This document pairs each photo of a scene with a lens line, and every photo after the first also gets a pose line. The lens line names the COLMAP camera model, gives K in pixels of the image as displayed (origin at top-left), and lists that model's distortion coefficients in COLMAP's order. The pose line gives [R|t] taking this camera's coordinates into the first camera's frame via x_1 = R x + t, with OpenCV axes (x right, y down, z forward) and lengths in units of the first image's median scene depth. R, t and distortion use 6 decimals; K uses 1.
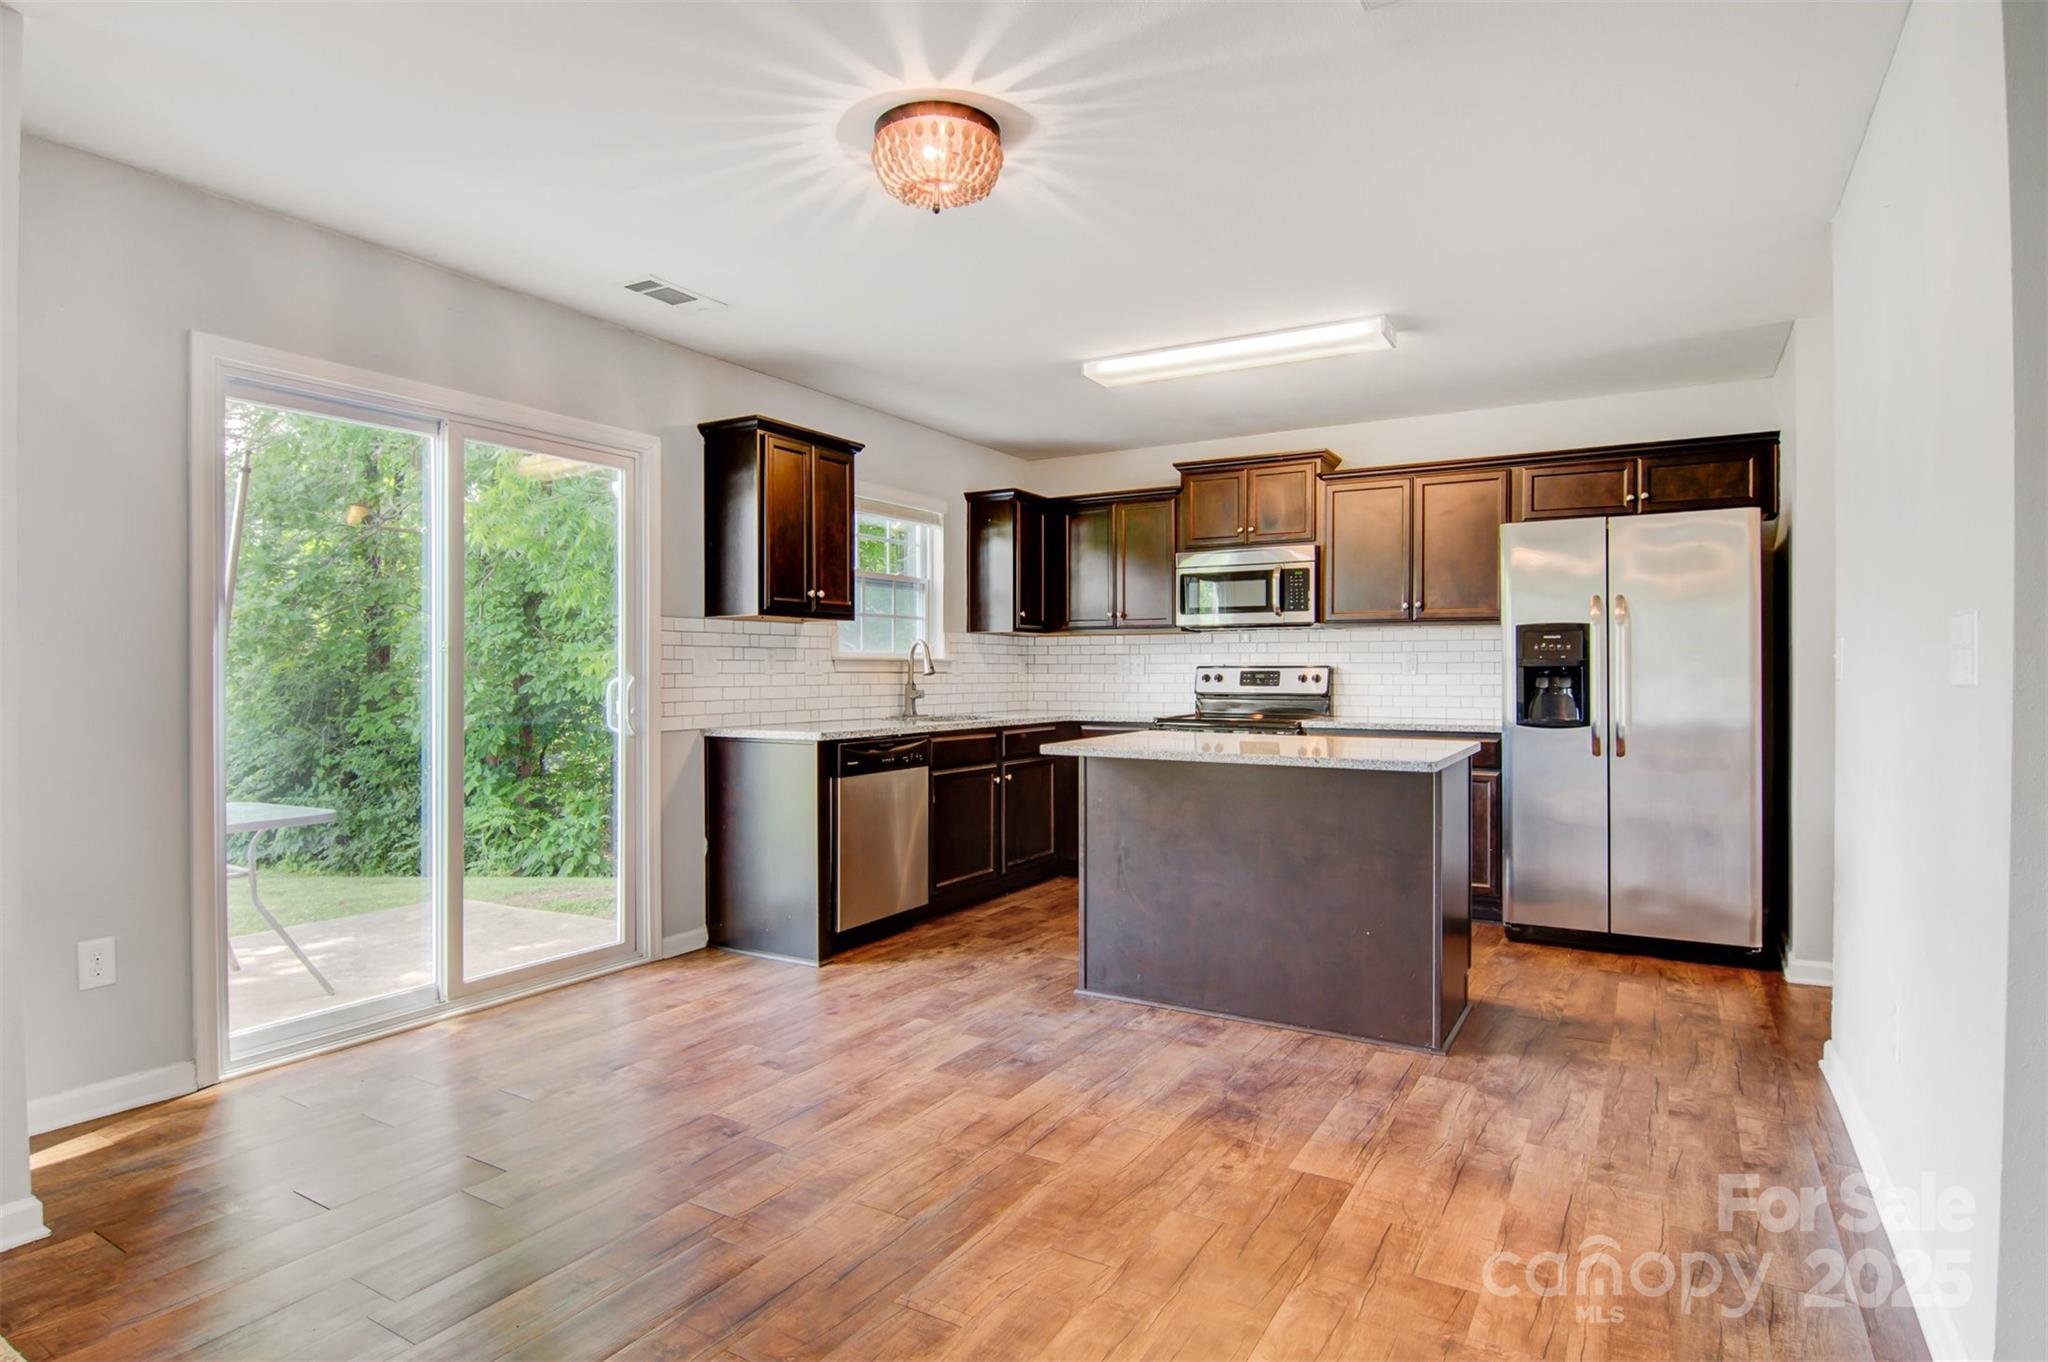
lens RADIAL K [[1086.4, 0, 1021.1], [0, 1086.4, 673.2], [0, 0, 1]] dist [-0.002603, -0.016028]
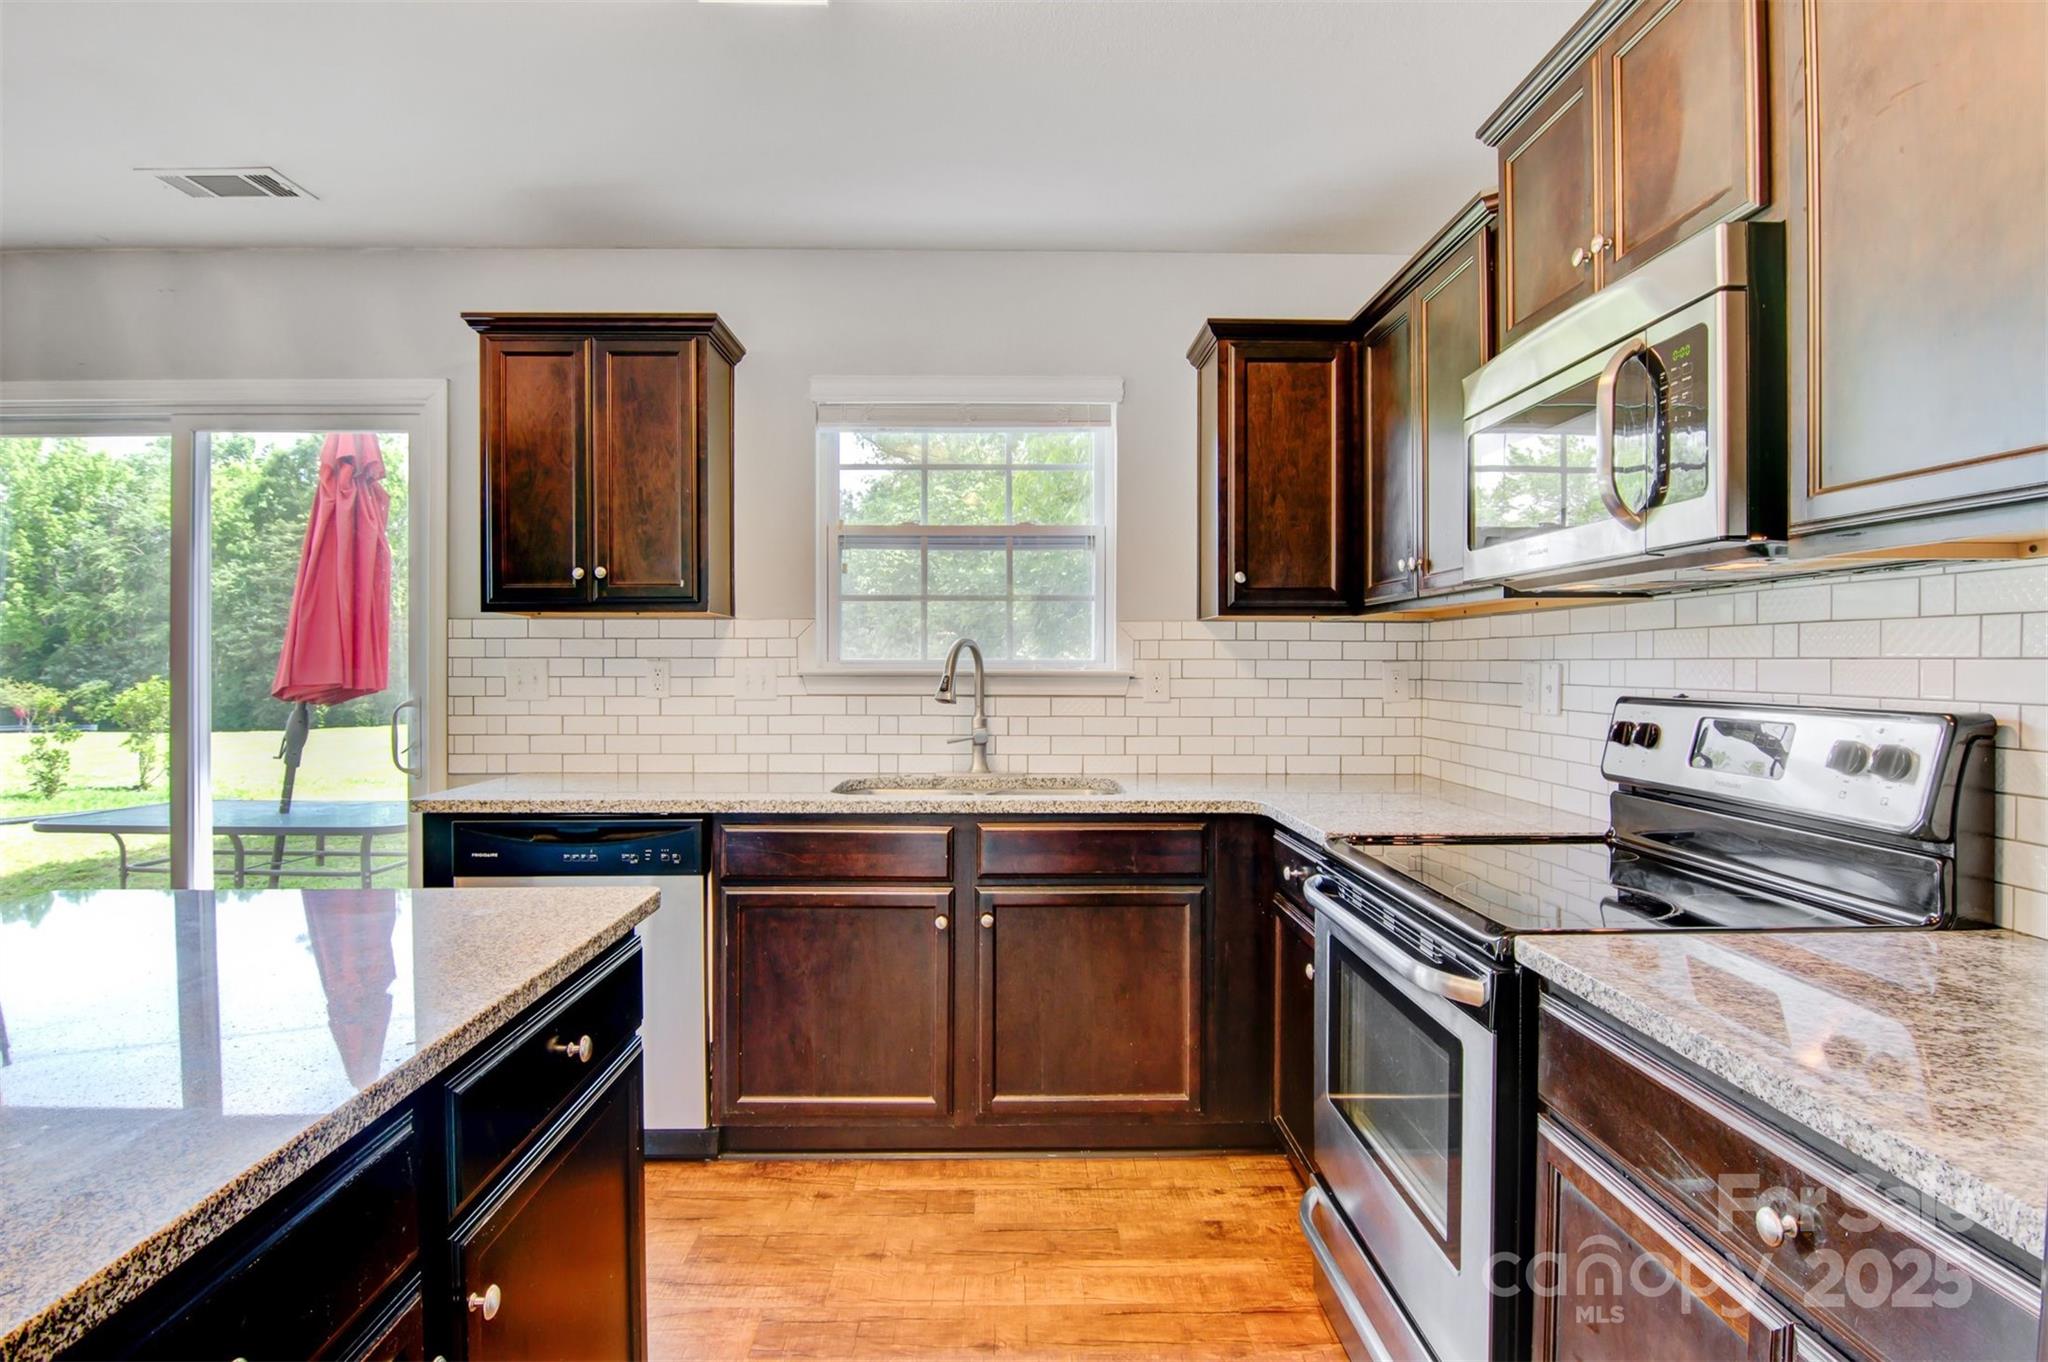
lens RADIAL K [[1086.4, 0, 1009.9], [0, 1086.4, 668.1], [0, 0, 1]] dist [-0.002603, -0.016028]
pose [[0.524163, 0.003146, -0.851612, 0.376739], [-0.004175, 0.999991, 0.001124, -0.015846], [0.851608, 0.002967, 0.524171, 0.701890]]
